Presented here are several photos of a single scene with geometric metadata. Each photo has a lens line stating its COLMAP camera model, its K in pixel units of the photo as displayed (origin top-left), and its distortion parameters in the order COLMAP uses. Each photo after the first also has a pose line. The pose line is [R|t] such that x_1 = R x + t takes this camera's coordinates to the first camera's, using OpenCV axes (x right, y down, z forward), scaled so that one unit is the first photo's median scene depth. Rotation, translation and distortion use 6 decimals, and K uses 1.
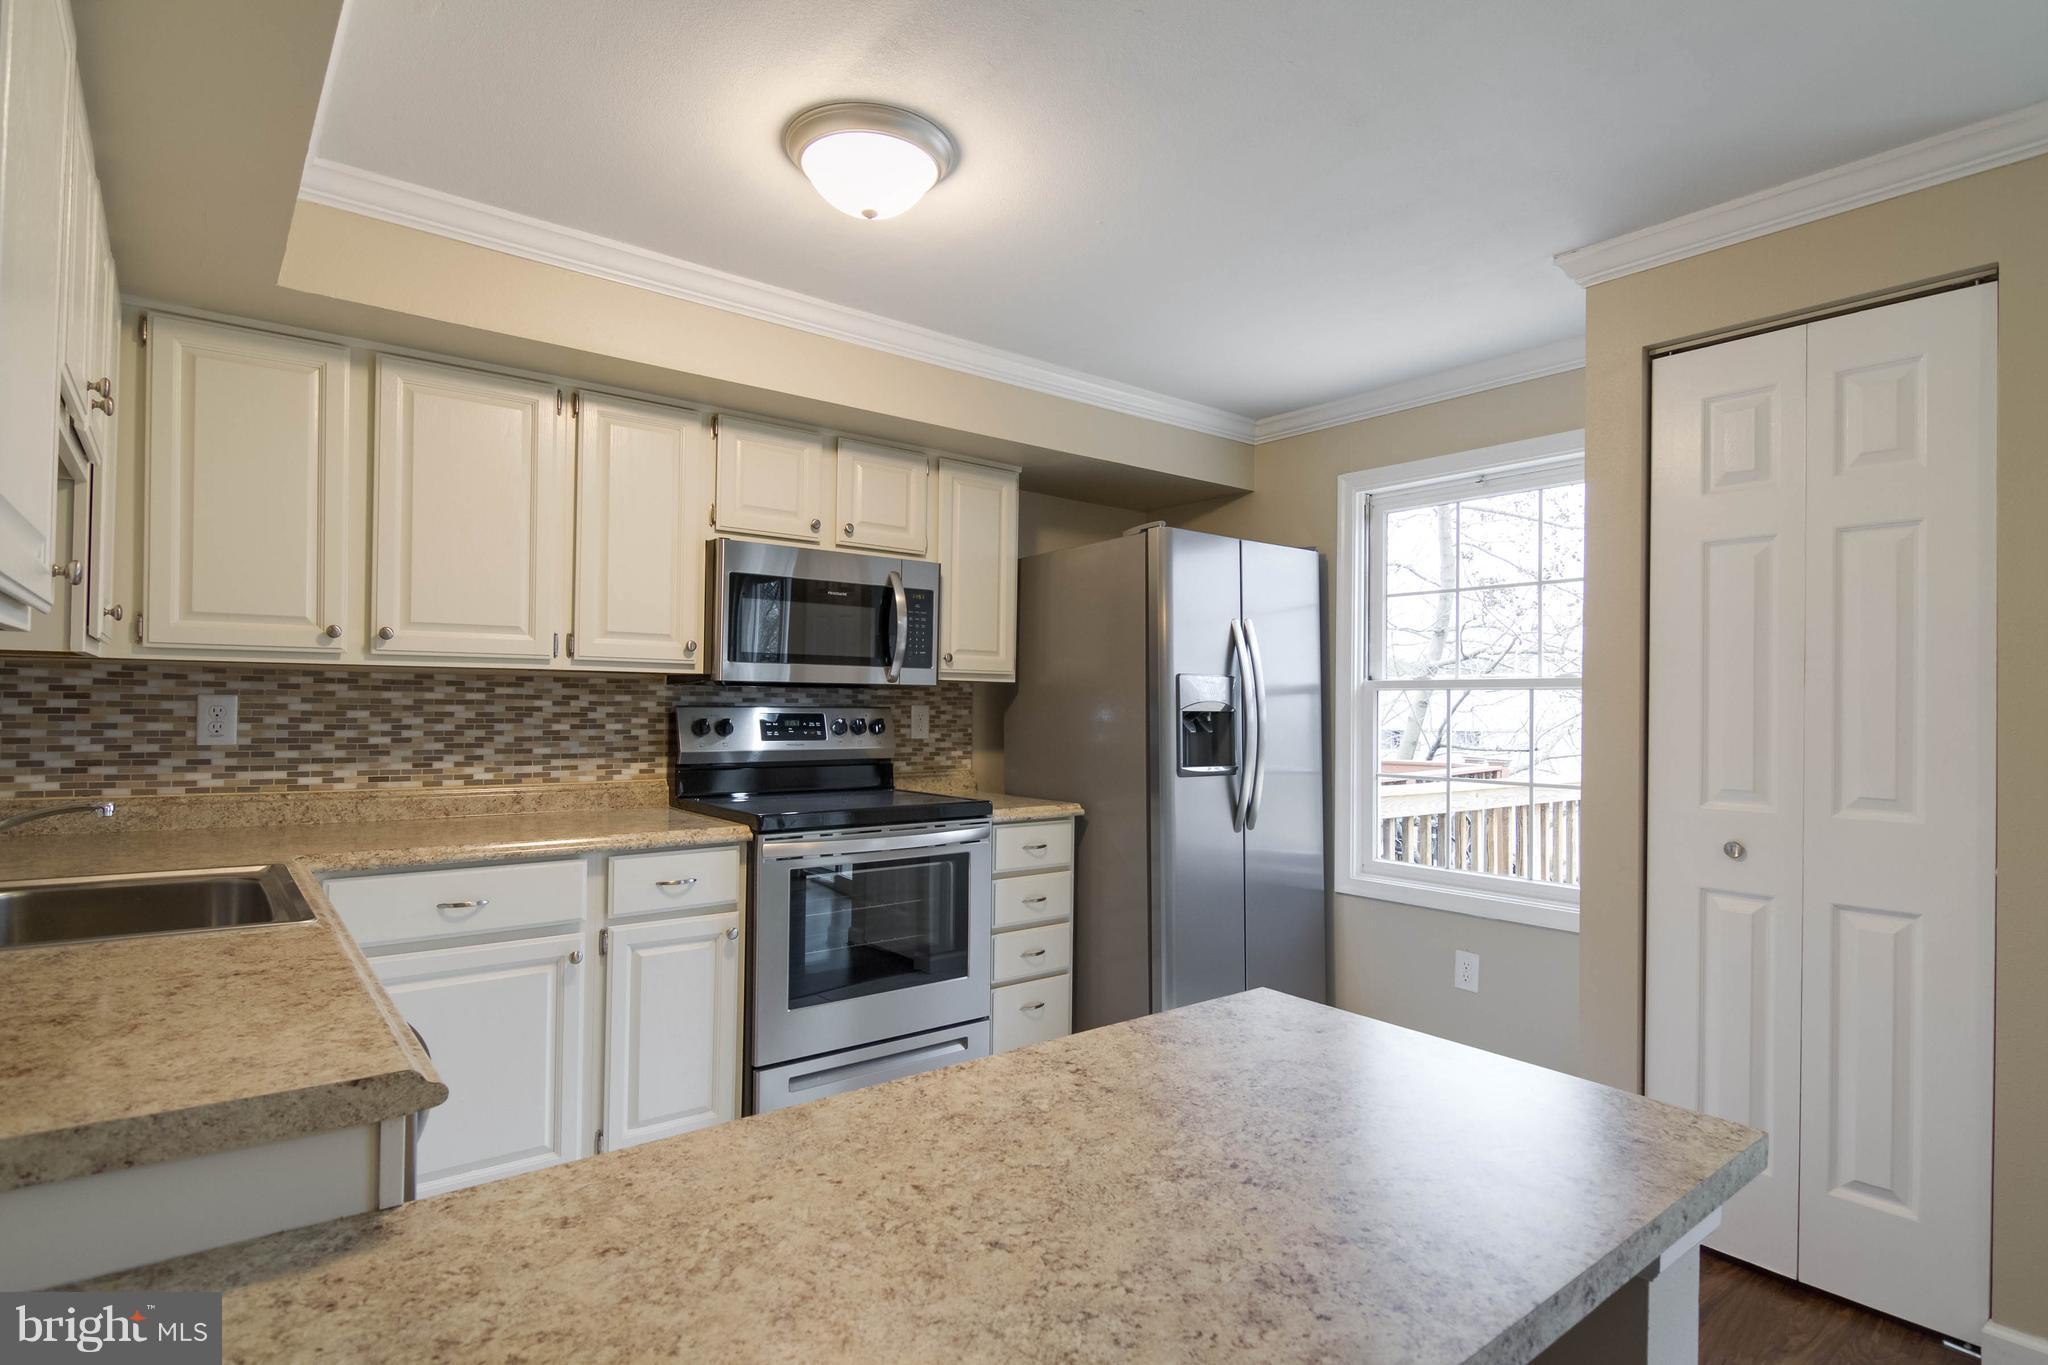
lens RADIAL K [[1037.2, 0, 1008.5], [0, 1037.2, 694.9], [0, 0, 1]] dist [-0.002538, -0.002950]
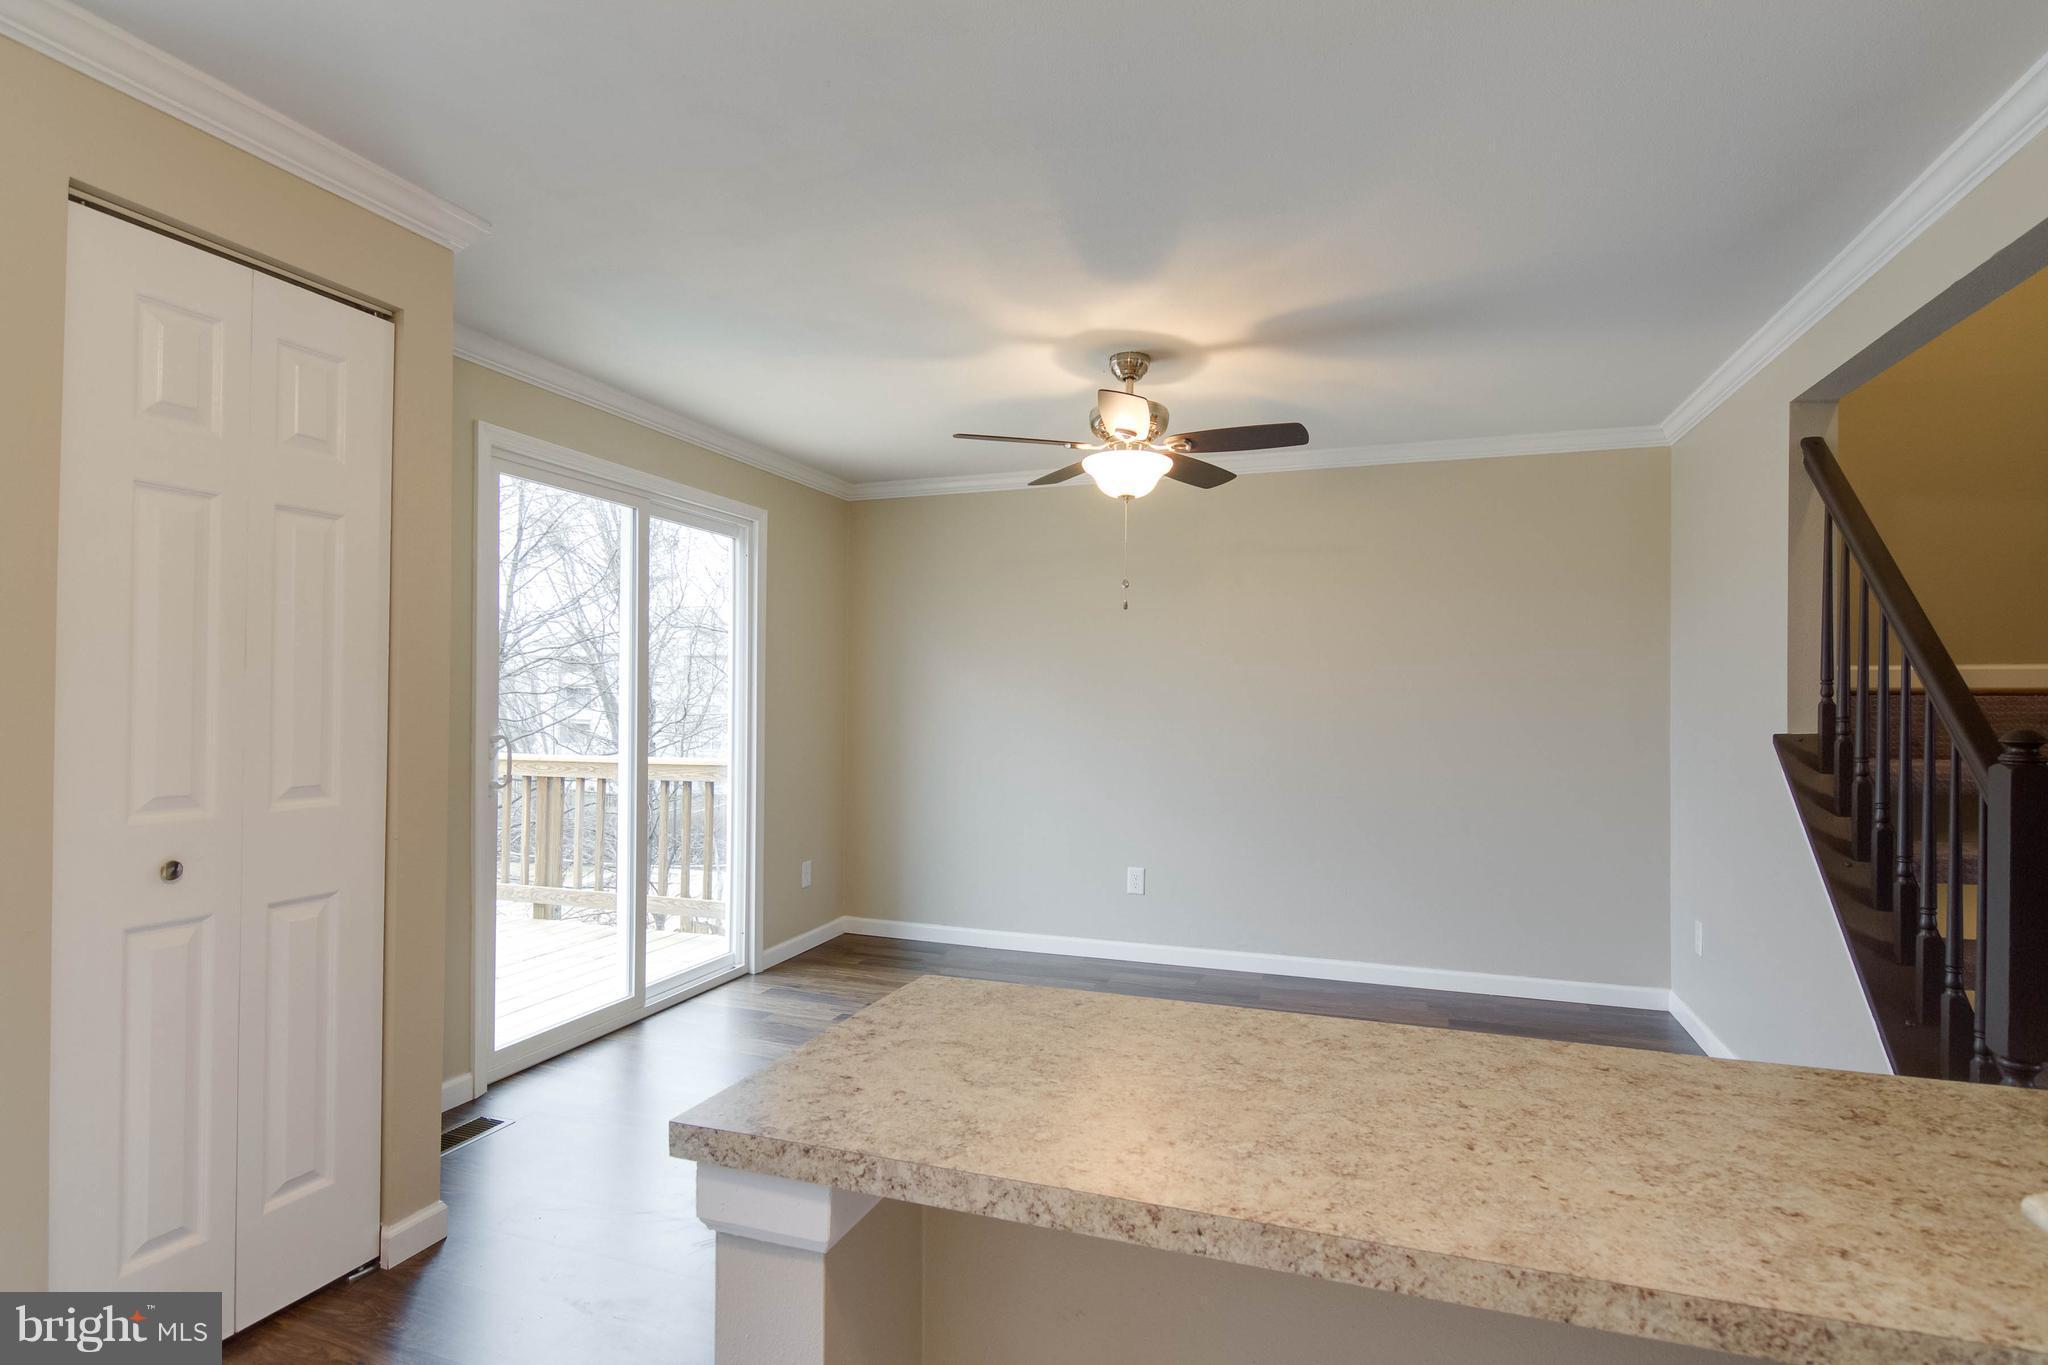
lens RADIAL K [[1037.2, 0, 1006.0], [0, 1037.2, 704.0], [0, 0, 1]] dist [-0.002538, -0.002950]
pose [[-0.529718, -0.018166, 0.847979, -0.278838], [-0.020382, 0.999755, 0.008685, -0.001142], [-0.847929, -0.012682, -0.529958, 0.740503]]
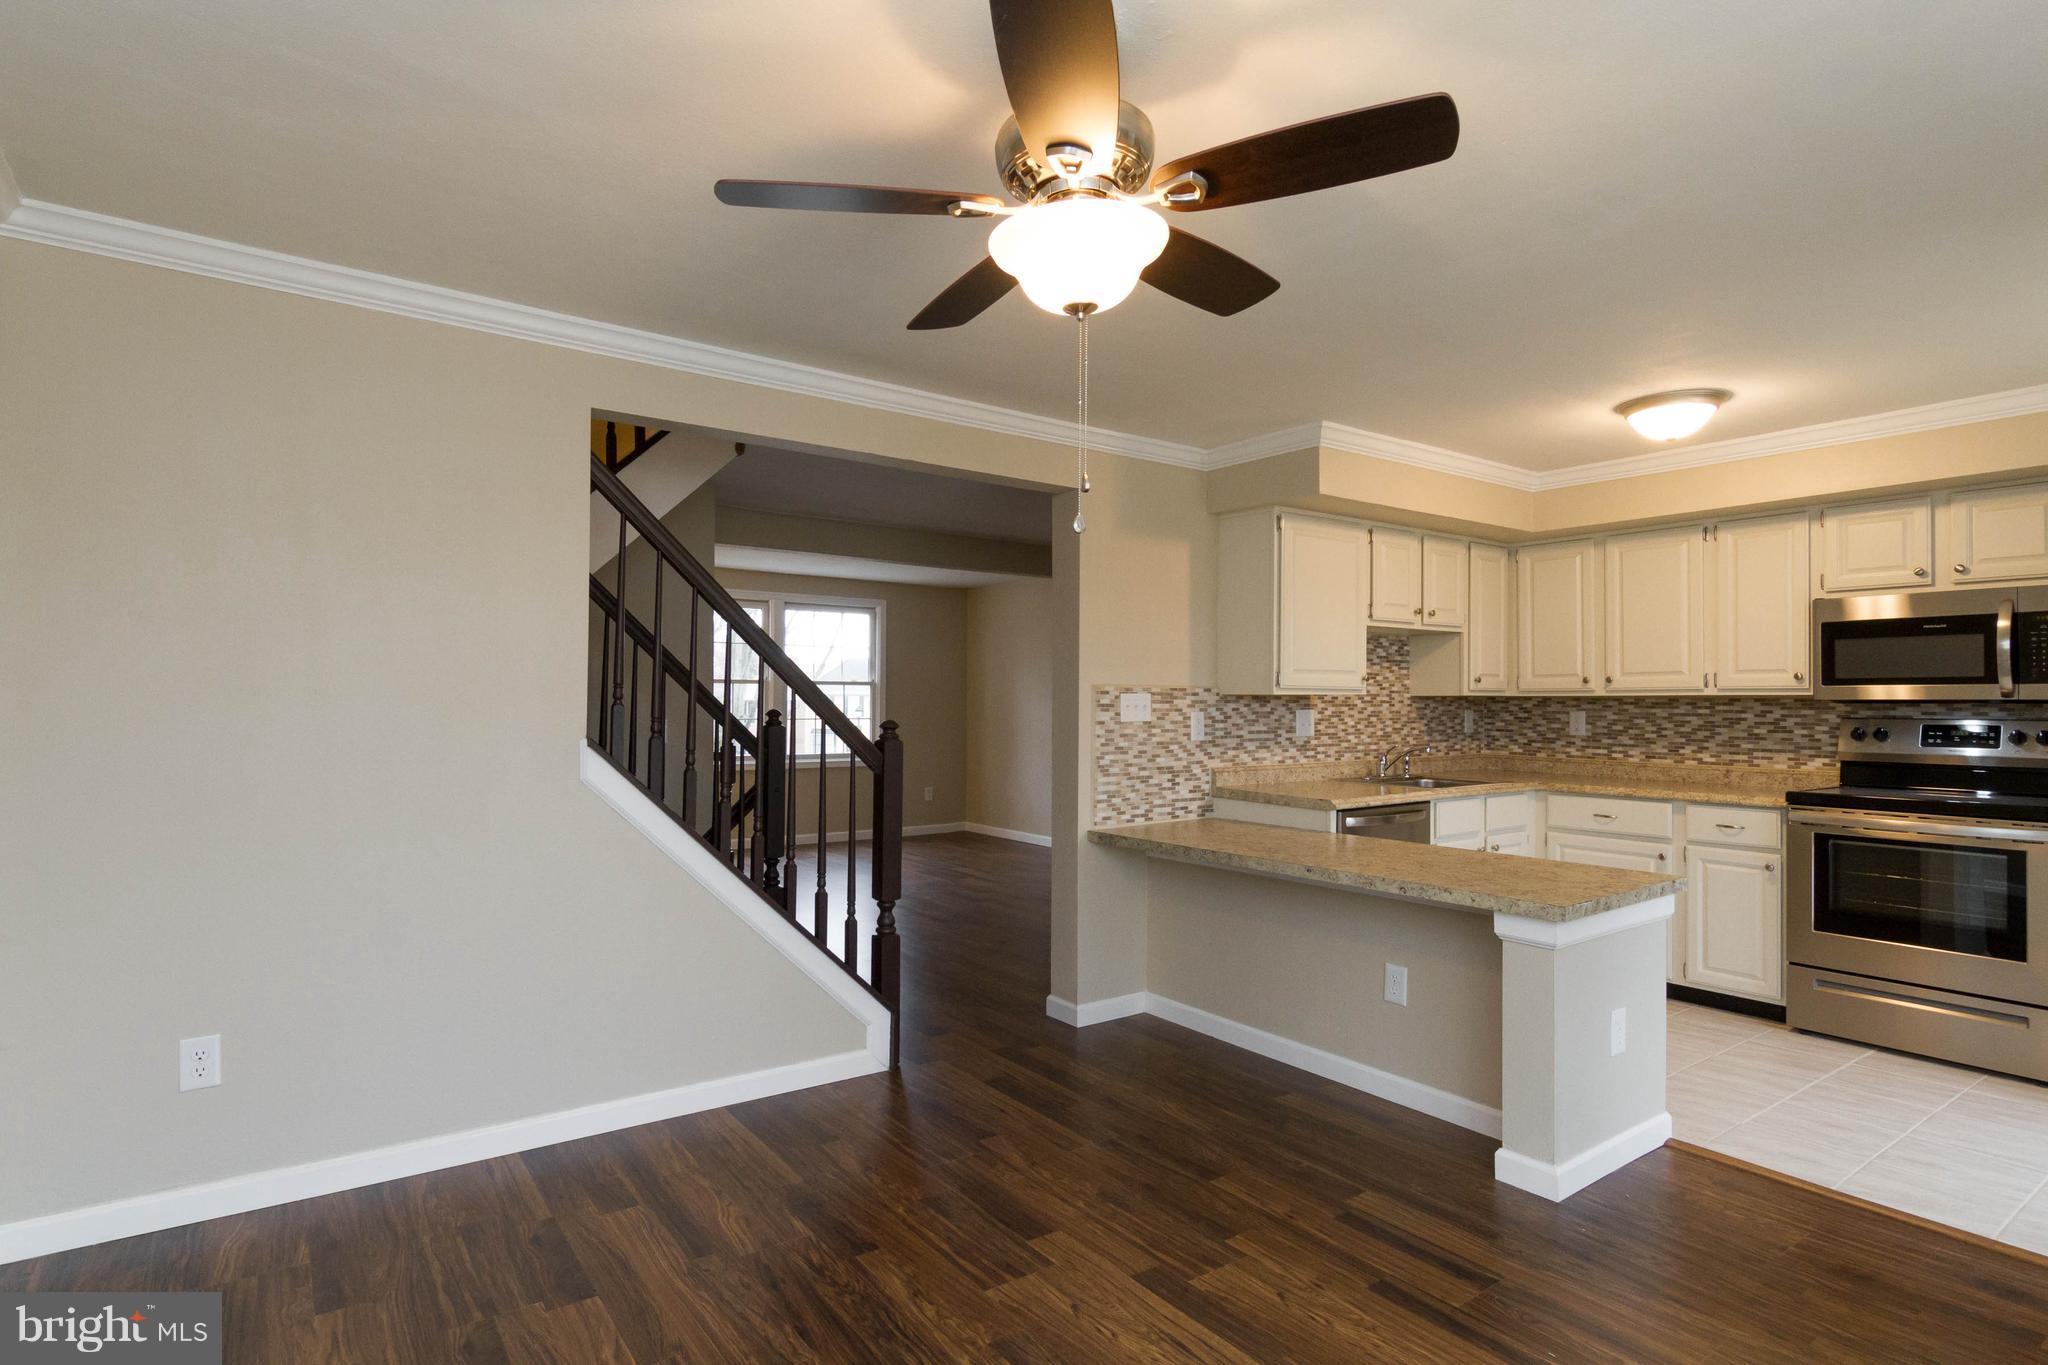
lens RADIAL K [[1037.2, 0, 1006.1], [0, 1037.2, 687.0], [0, 0, 1]] dist [-0.002538, -0.002950]
pose [[-0.052451, -0.025974, -0.998286, 1.292542], [0.004687, 0.999644, -0.026256, 0.000960], [0.998613, -0.006056, -0.052310, -0.033702]]
